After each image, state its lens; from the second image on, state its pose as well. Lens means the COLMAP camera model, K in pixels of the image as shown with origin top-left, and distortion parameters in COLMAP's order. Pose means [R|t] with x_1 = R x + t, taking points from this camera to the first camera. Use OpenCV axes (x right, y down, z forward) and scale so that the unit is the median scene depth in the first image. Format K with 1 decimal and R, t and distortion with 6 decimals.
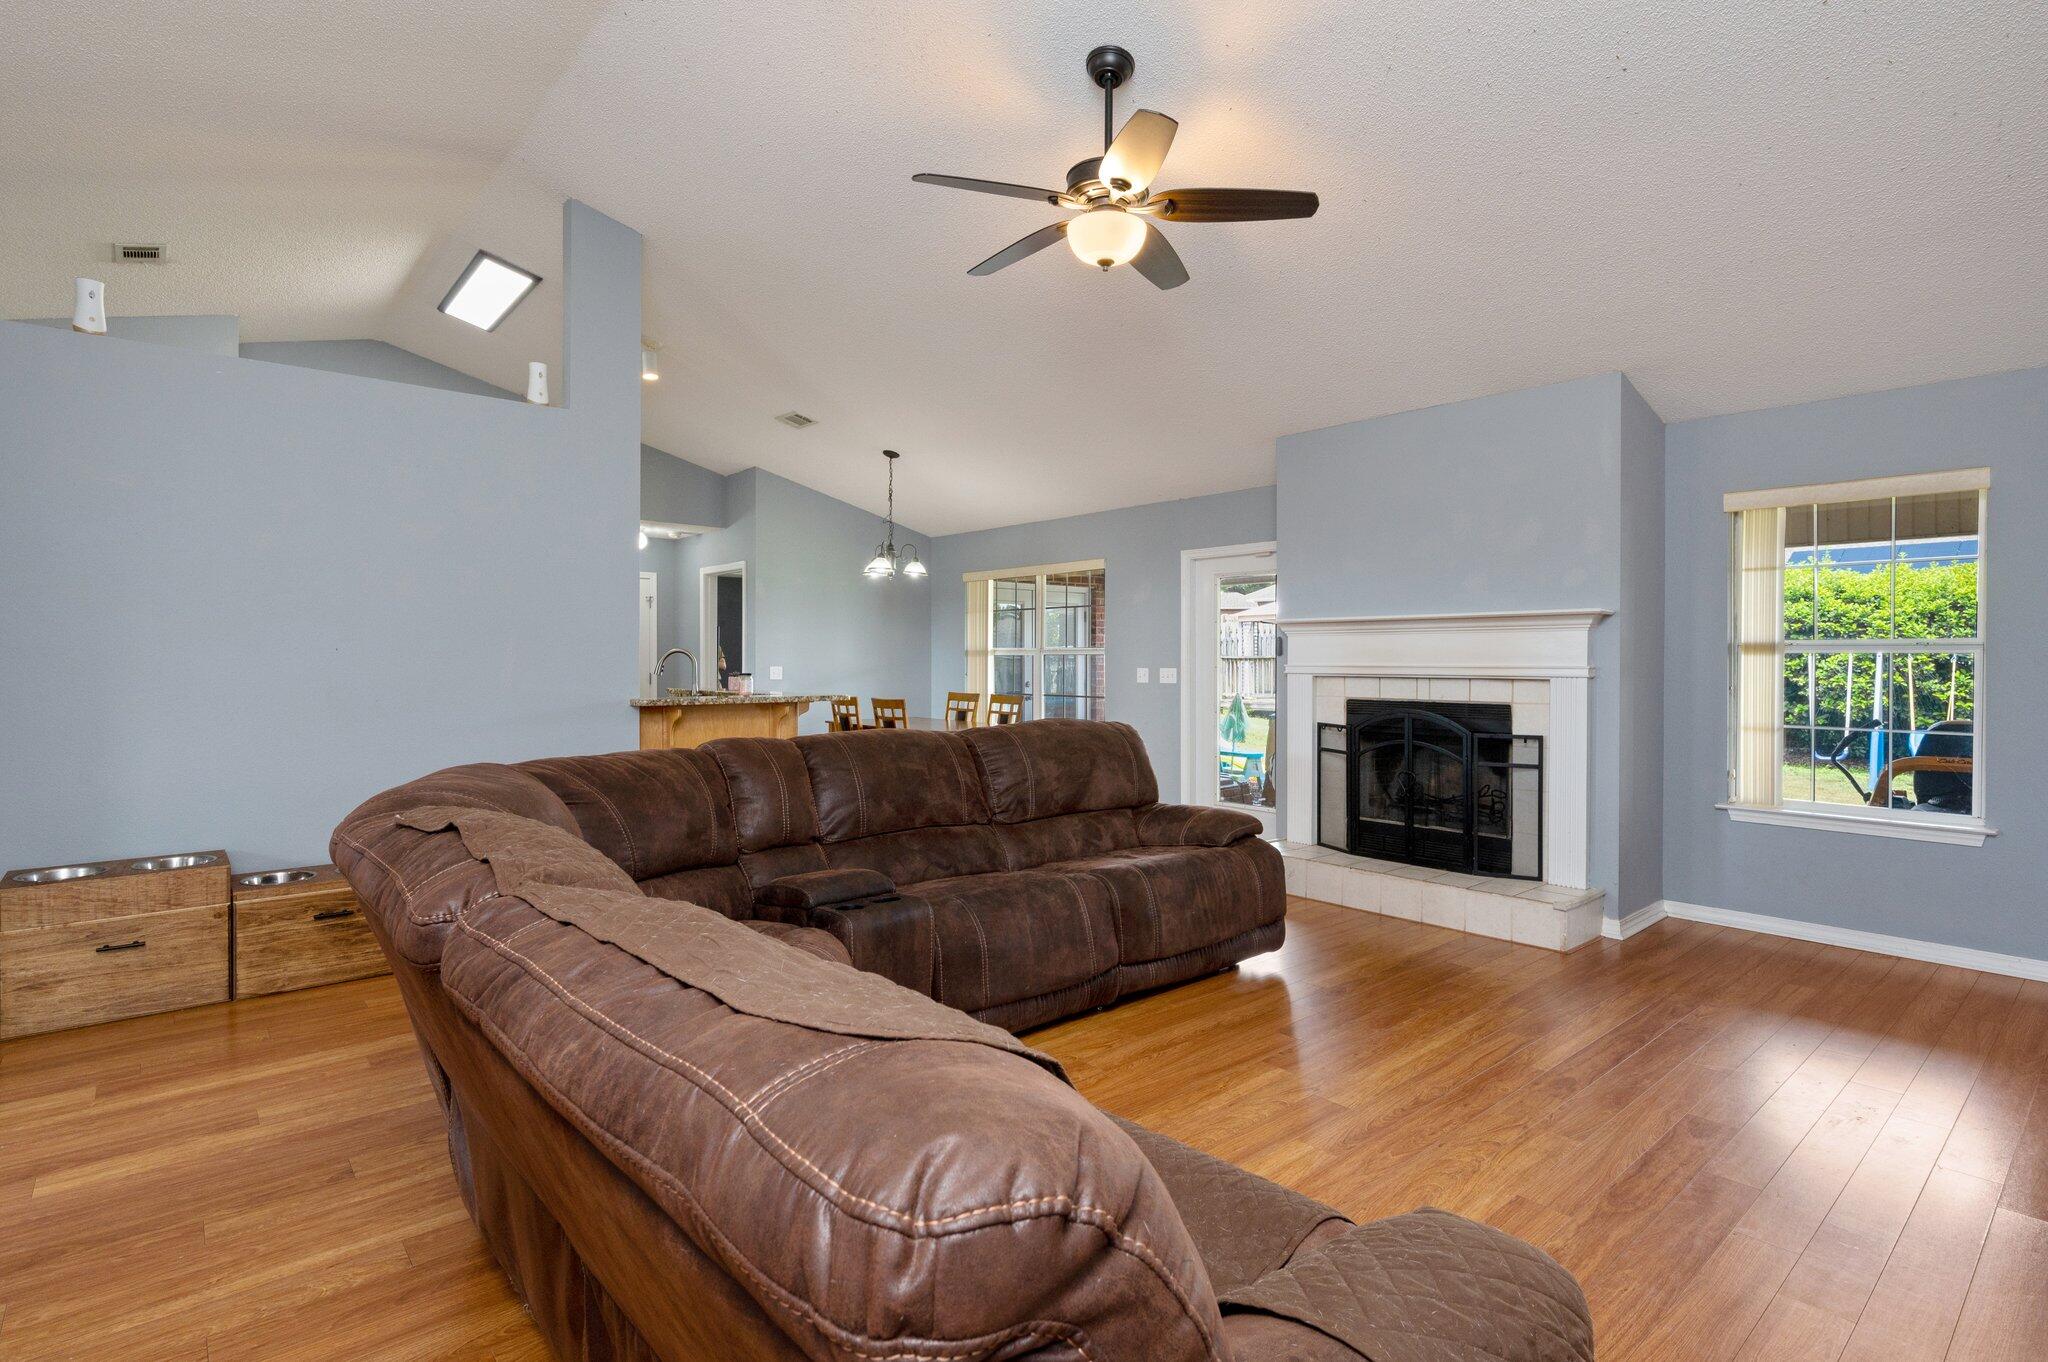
lens RADIAL K [[1035.9, 0, 1035.3], [0, 1035.9, 668.9], [0, 0, 1]] dist [-0.005072, -0.001334]
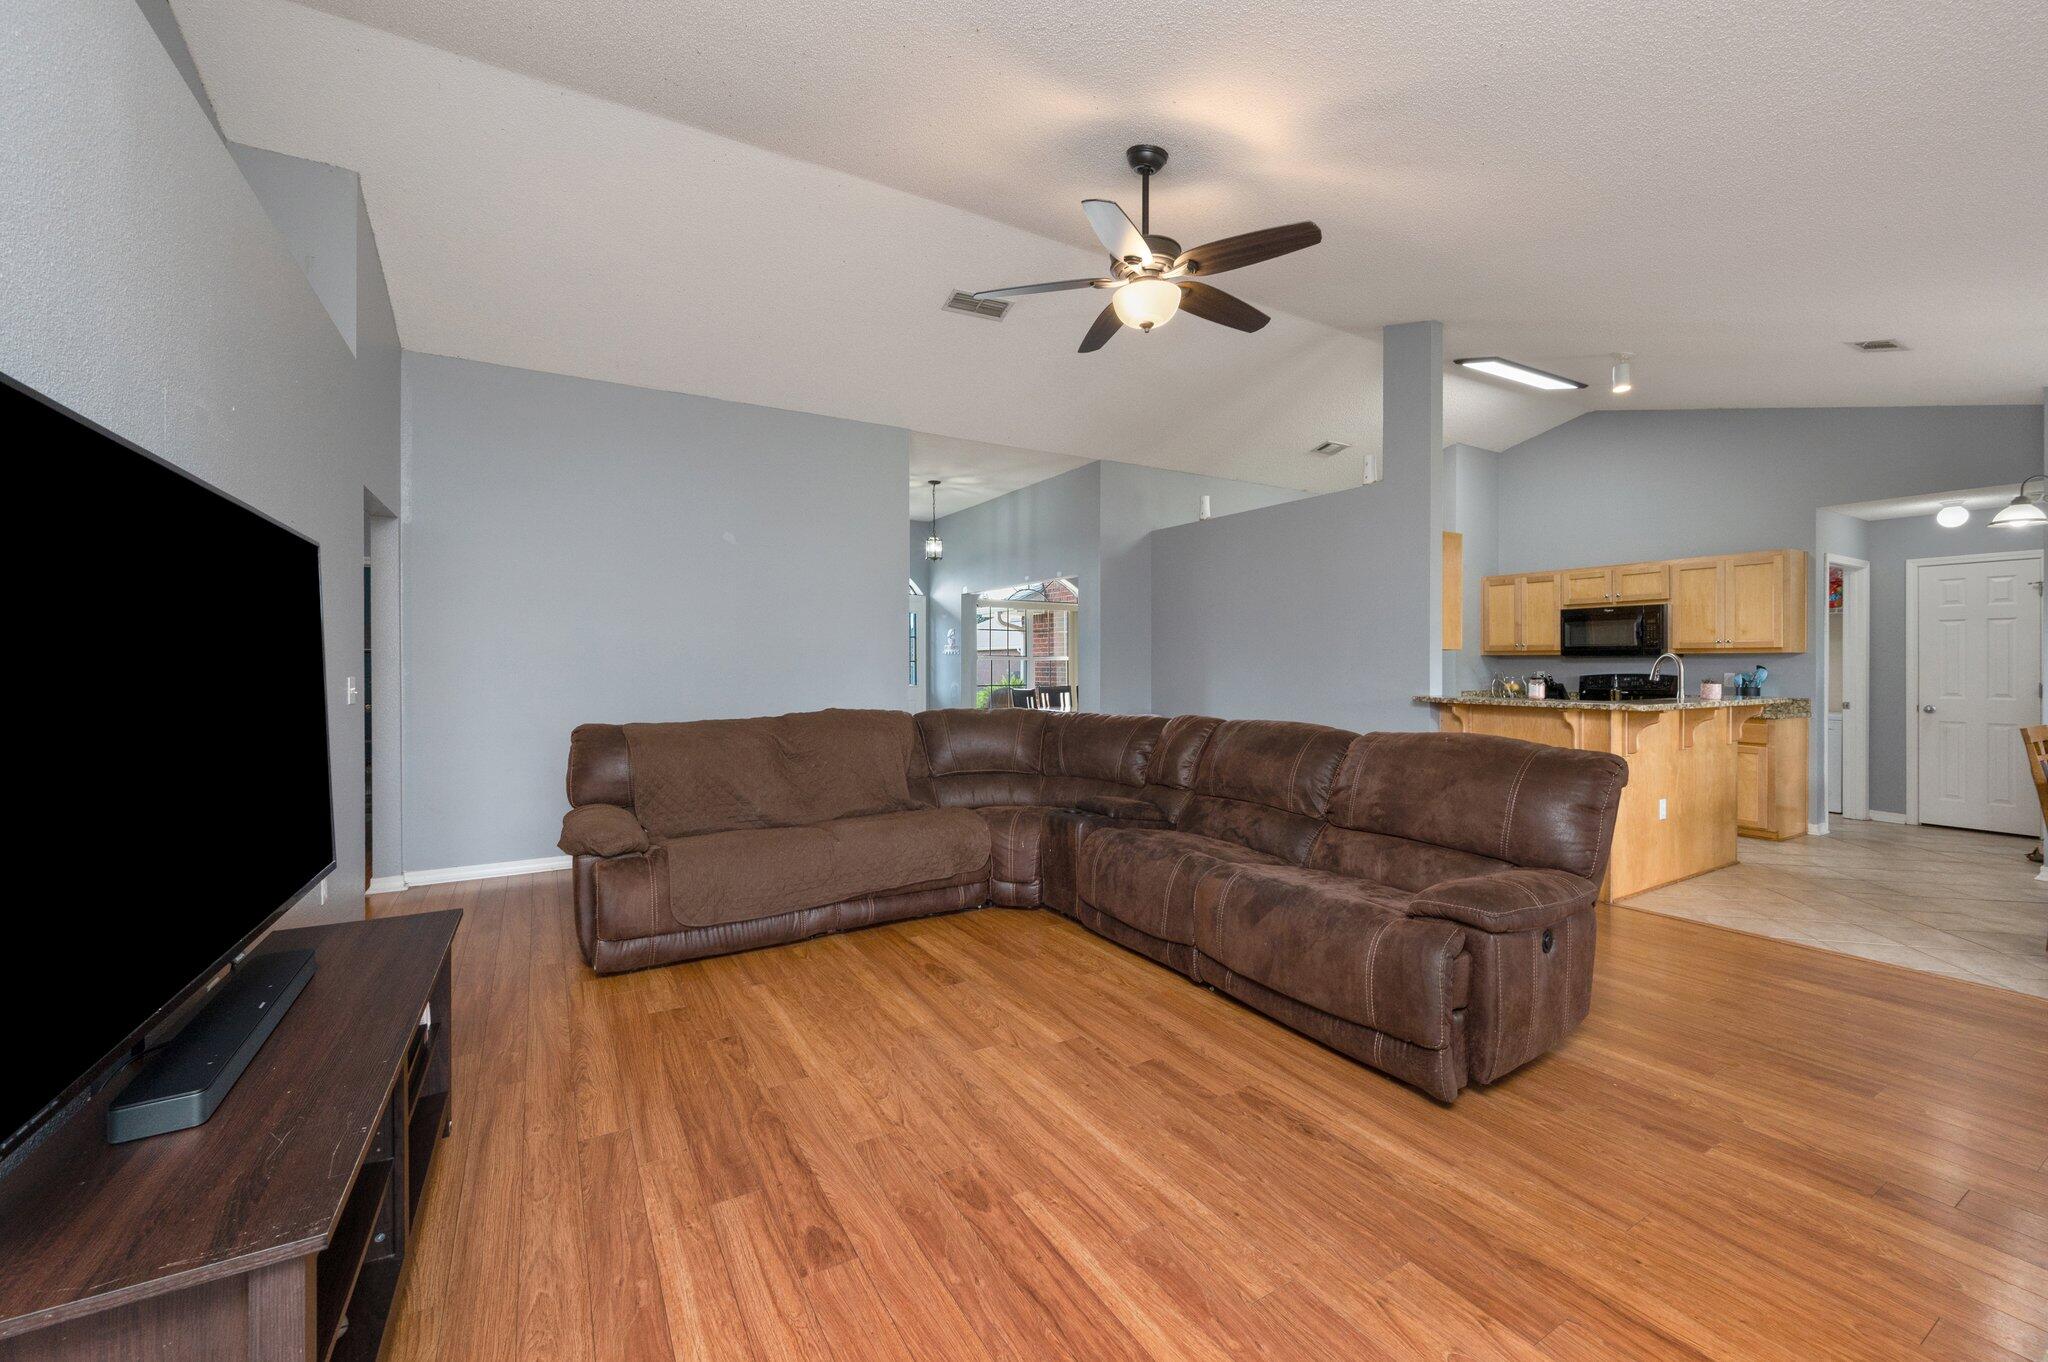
lens RADIAL K [[801.2, 0, 1034.4], [0, 801.2, 669.6], [0, 0, 1]] dist [-0.000621, -0.000124]
pose [[-0.175349, 0.014119, -0.984405, 1.100441], [-0.003470, 0.999882, 0.014960, -0.033450], [0.984500, 0.006039, -0.175279, 1.121795]]
